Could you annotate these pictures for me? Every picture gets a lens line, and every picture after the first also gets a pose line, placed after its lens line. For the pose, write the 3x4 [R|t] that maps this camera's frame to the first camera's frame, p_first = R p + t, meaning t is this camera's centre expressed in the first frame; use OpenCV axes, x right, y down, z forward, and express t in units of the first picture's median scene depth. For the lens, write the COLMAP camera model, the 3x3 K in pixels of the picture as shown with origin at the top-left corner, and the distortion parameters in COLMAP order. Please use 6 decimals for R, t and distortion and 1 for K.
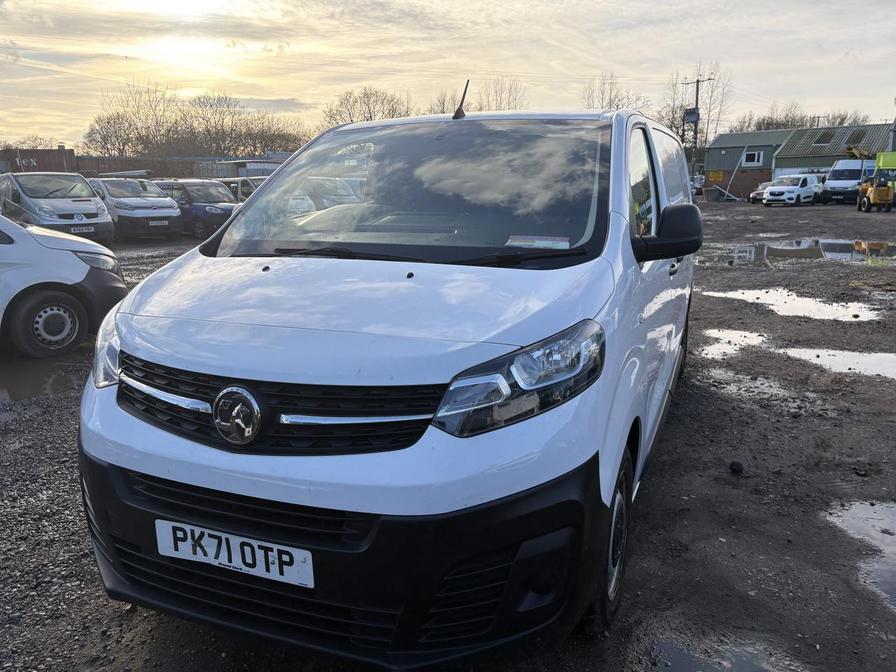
lens RADIAL K [[681.5, 0, 448.1], [0, 681.5, 333.9], [0, 0, 1]] dist [0.036836, -0.030380]
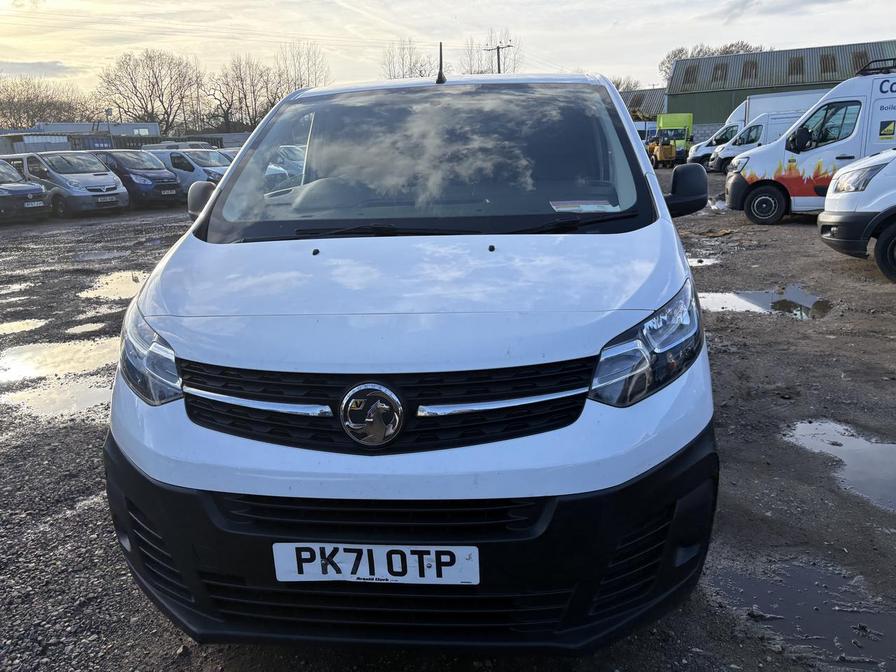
lens RADIAL K [[681.5, 0, 444.4], [0, 681.5, 332.4], [0, 0, 1]] dist [0.036836, -0.030380]
pose [[0.959760, -0.099087, 0.262760, -0.423185], [0.087775, 0.994650, 0.054472, -0.028917], [-0.266751, -0.029216, 0.963322, 0.101876]]
